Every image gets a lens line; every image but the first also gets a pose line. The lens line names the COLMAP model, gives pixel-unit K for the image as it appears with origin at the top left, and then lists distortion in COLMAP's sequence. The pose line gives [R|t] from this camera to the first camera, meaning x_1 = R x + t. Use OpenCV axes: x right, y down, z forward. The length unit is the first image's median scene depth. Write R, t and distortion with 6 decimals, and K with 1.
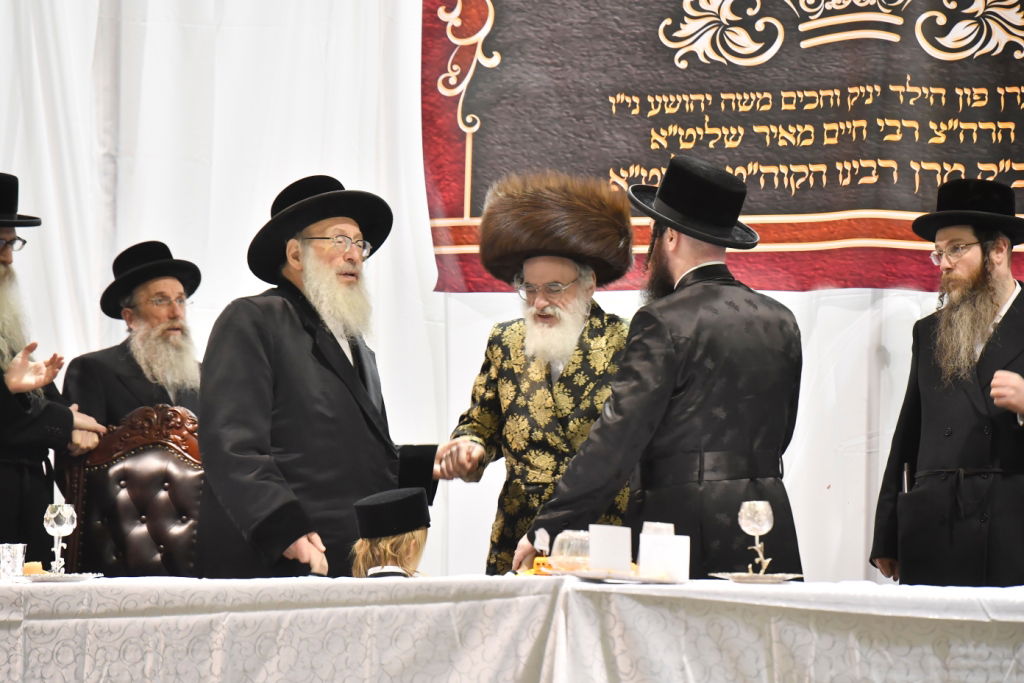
lens RADIAL K [[3951.4, 0, 512.0], [0, 3951.4, 341.5], [0, 0, 1]] dist [0.848683, 2.988889]
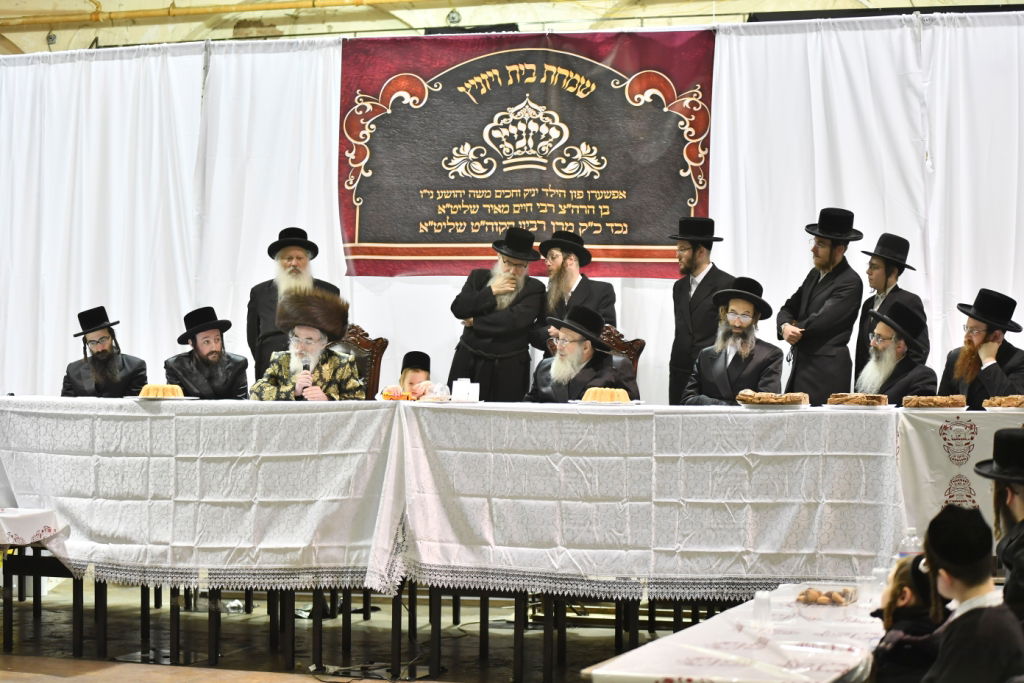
lens RADIAL K [[2014.5, 0, 512.0], [0, 2014.5, 341.5], [0, 0, 1]] dist [-0.492918, 0.248845]
pose [[0.997389, 0.006848, 0.071886, -0.004953], [-0.008778, 0.999608, 0.026573, -0.006595], [-0.071676, -0.027135, 0.997059, -0.151190]]
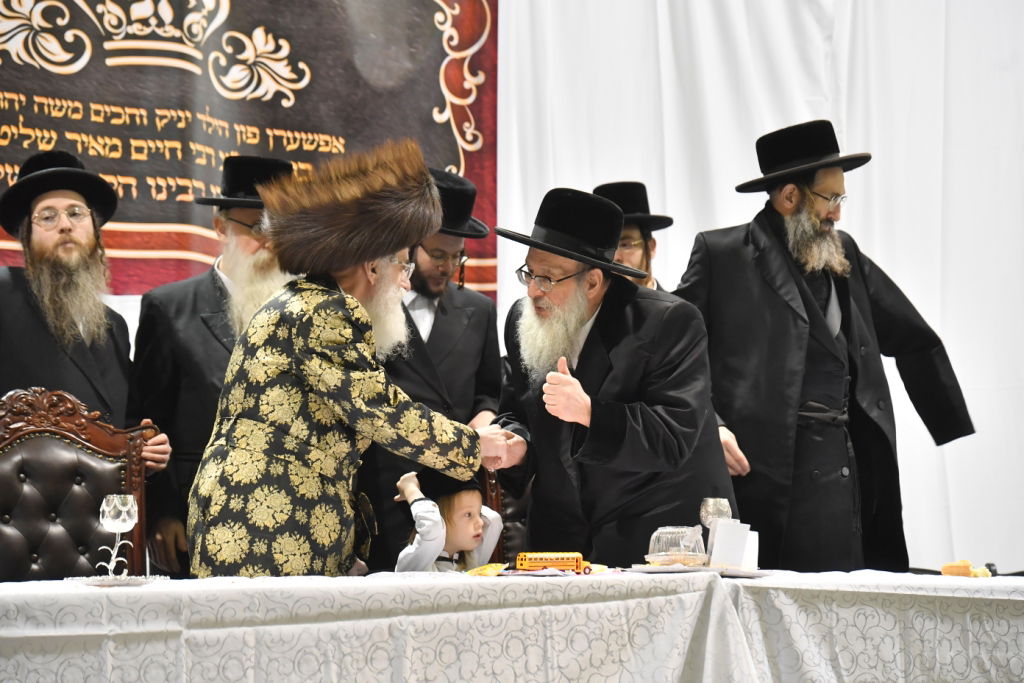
lens RADIAL K [[2529.4, 0, 512.0], [0, 2529.4, 341.5], [0, 0, 1]] dist [0.303814, 0.259451]
pose [[0.558338, 0.057261, 0.827635, -0.421473], [-0.034986, 0.998353, -0.045471, 0.025989], [-0.828876, -0.003568, 0.559422, 0.536141]]
